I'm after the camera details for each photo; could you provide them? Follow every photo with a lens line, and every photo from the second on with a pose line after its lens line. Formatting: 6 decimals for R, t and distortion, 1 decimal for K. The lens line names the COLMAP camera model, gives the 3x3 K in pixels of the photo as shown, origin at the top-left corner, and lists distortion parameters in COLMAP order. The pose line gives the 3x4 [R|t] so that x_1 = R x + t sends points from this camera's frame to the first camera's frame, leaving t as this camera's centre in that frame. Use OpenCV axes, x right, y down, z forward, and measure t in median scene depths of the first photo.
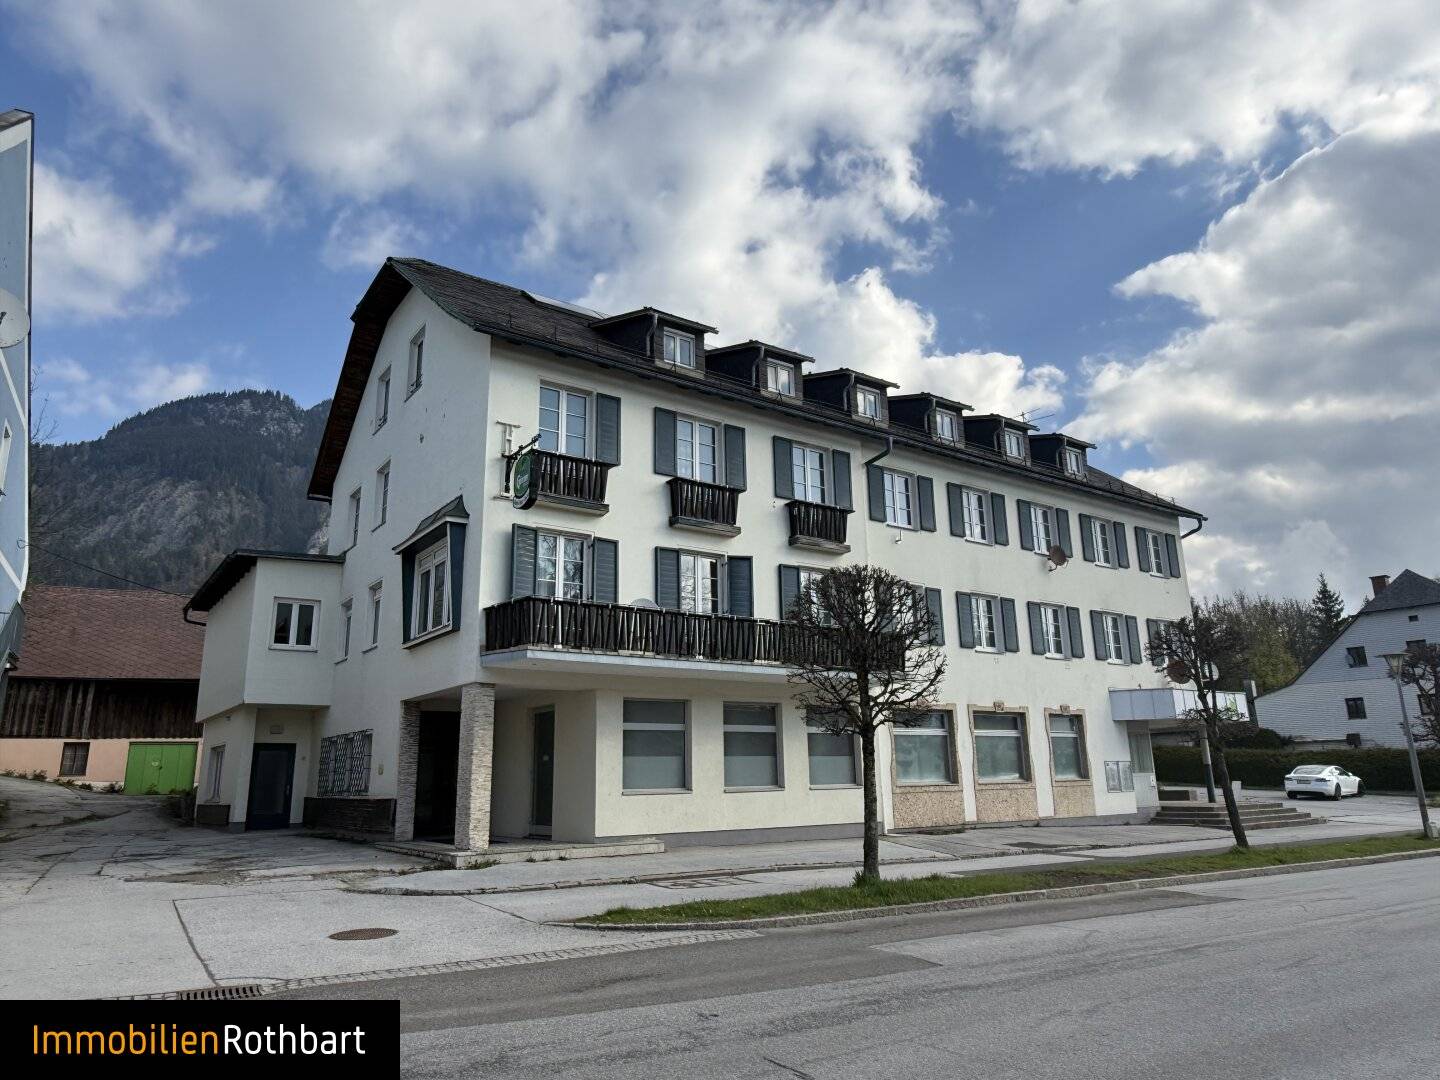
lens RADIAL K [[966.2, 0, 720.0], [0, 966.2, 540.0], [0, 0, 1]] dist [-0.005229, -0.005155]
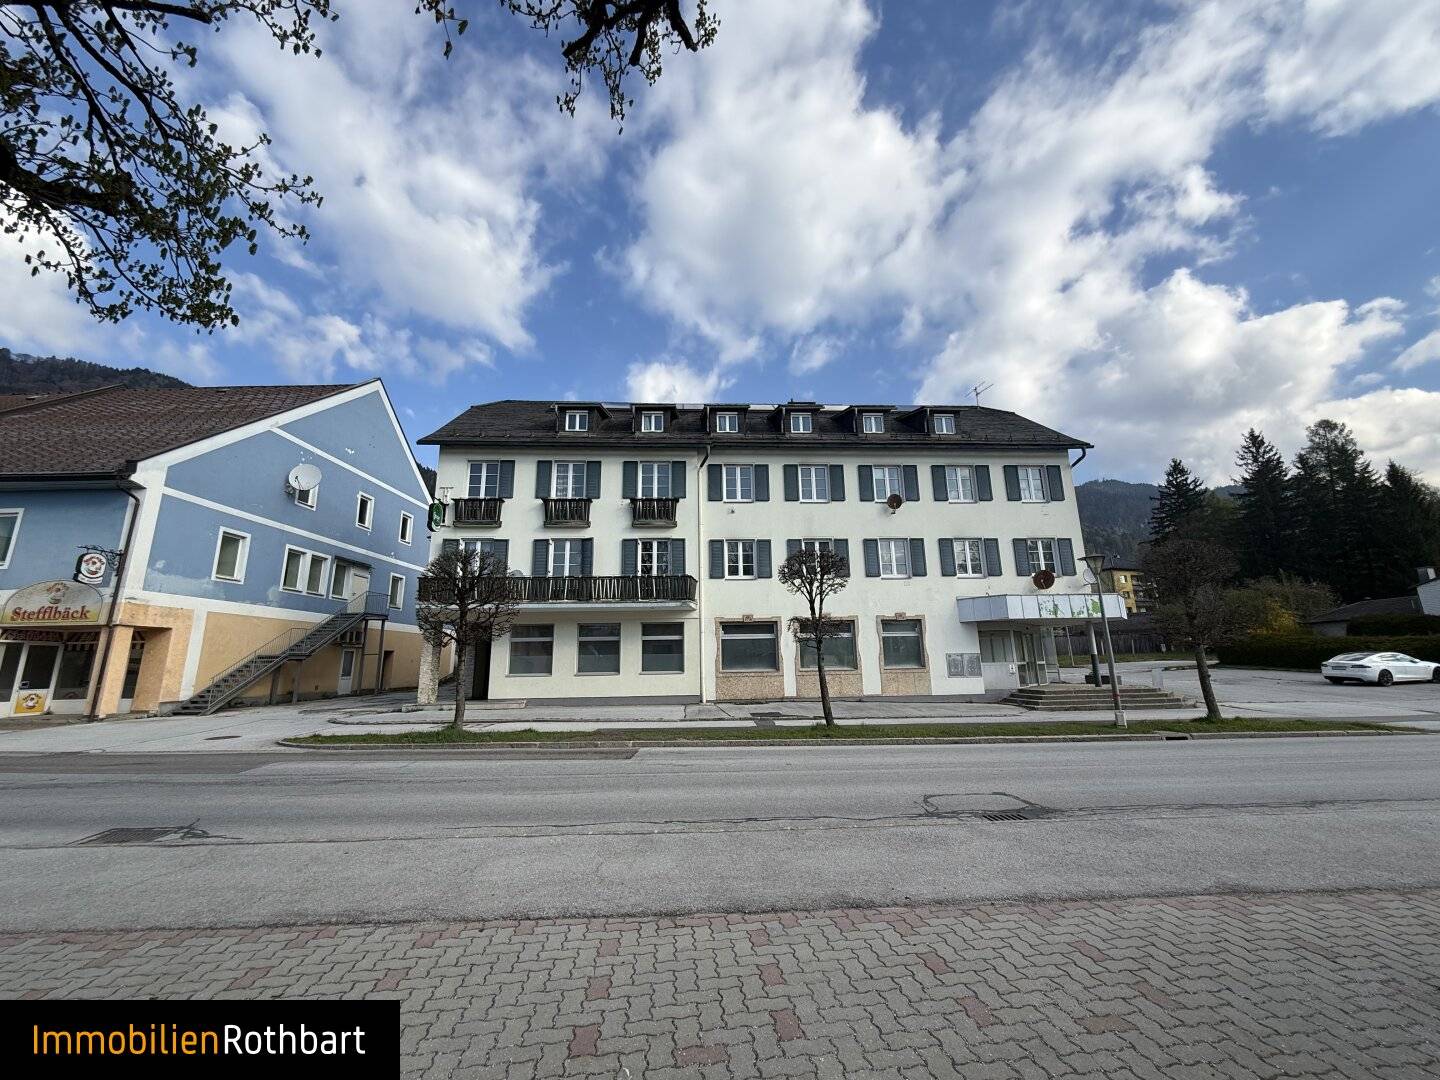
lens RADIAL K [[568.0, 0, 720.0], [0, 568.0, 540.0], [0, 0, 1]] dist [-0.000447, -0.000030]
pose [[0.846645, -0.108351, -0.521010, 0.680531], [0.129406, 0.991583, 0.004072, 0.042290], [0.516184, -0.070869, 0.853541, 0.242628]]
